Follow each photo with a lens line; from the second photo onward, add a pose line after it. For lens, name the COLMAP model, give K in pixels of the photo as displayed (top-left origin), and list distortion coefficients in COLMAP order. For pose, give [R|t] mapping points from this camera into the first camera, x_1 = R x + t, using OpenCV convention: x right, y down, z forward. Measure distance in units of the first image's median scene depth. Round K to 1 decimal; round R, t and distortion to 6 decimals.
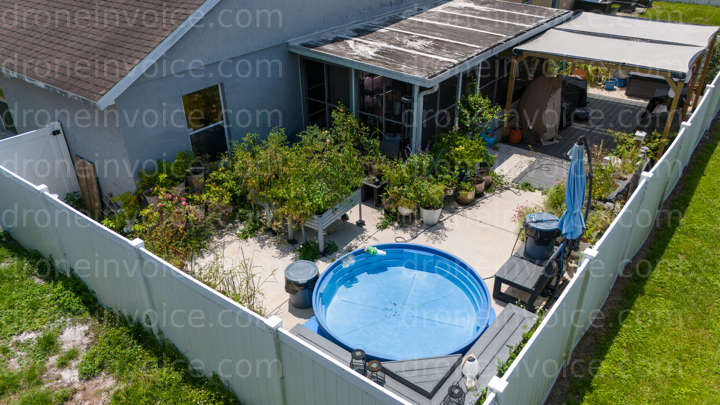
lens RADIAL K [[535.8, 0, 363.5], [0, 535.8, 208.1], [0, 0, 1]] dist [0.048622, -0.042707]
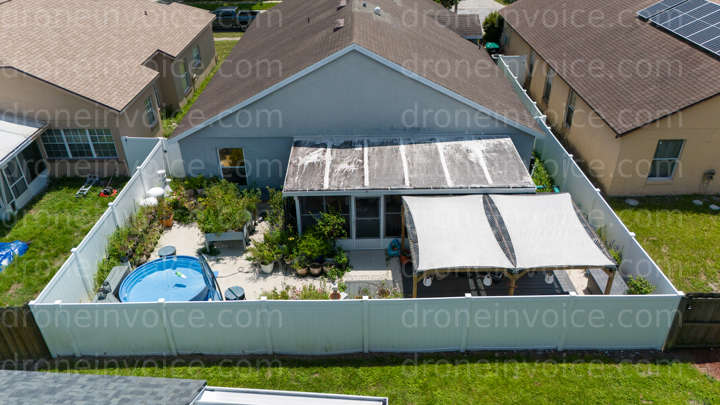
lens RADIAL K [[535.8, 0, 360.7], [0, 535.8, 202.2], [0, 0, 1]] dist [0.048622, -0.042707]
pose [[0.609457, 0.410620, -0.678198, 1.336400], [-0.396976, 0.898520, 0.187276, -0.588514], [0.686274, 0.155092, 0.710616, 0.010479]]
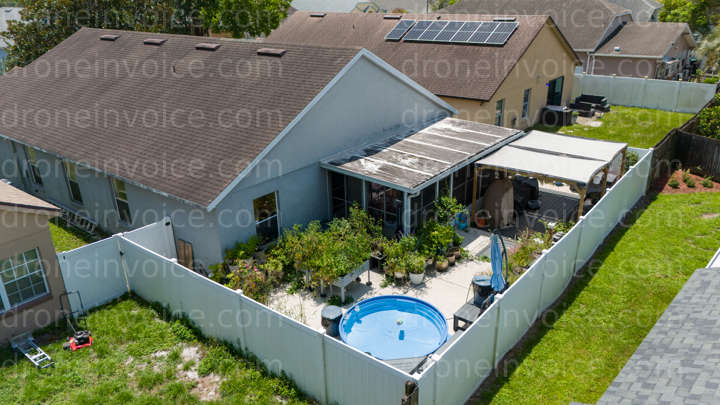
lens RADIAL K [[535.8, 0, 360.6], [0, 535.8, 201.3], [0, 0, 1]] dist [0.048622, -0.042707]
pose [[0.999596, -0.005772, -0.027845, 0.013802], [0.001578, 0.988934, -0.148347, 0.023427], [0.028393, 0.148243, 0.988543, -0.503738]]
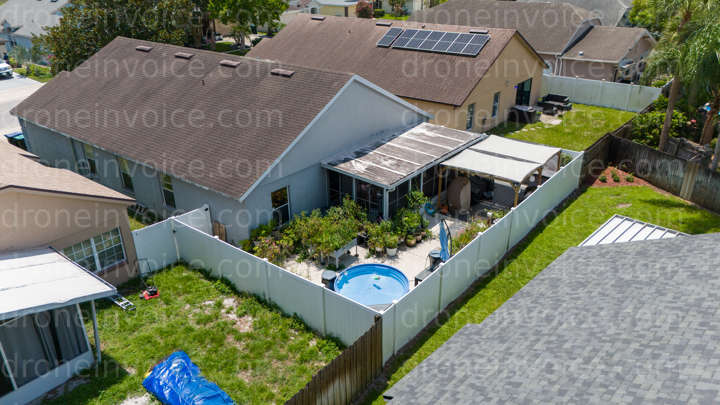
lens RADIAL K [[535.8, 0, 359.5], [0, 535.8, 198.3], [0, 0, 1]] dist [0.048622, -0.042707]
pose [[0.999675, 0.005361, -0.024930, 0.055024], [-0.007985, 0.994296, -0.106361, 0.029484], [0.024218, 0.106525, 0.994015, -1.029250]]
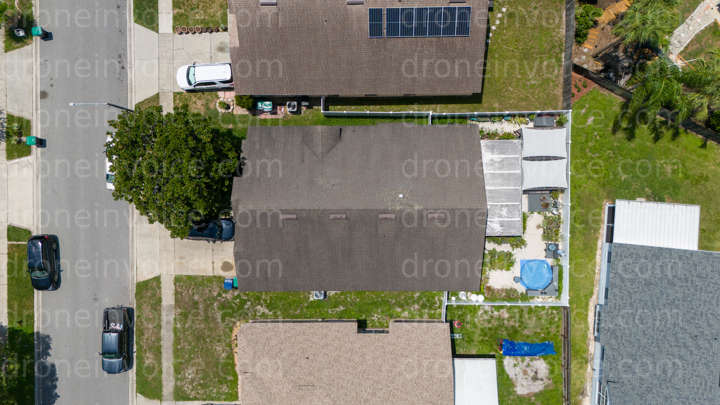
lens RADIAL K [[535.8, 0, 360.6], [0, 535.8, 204.2], [0, 0, 1]] dist [0.048622, -0.042707]
pose [[0.790532, -0.612246, -0.014646, -0.665499], [0.326724, 0.401396, 0.855647, -4.308963], [-0.517988, -0.681202, 0.517352, -0.378616]]
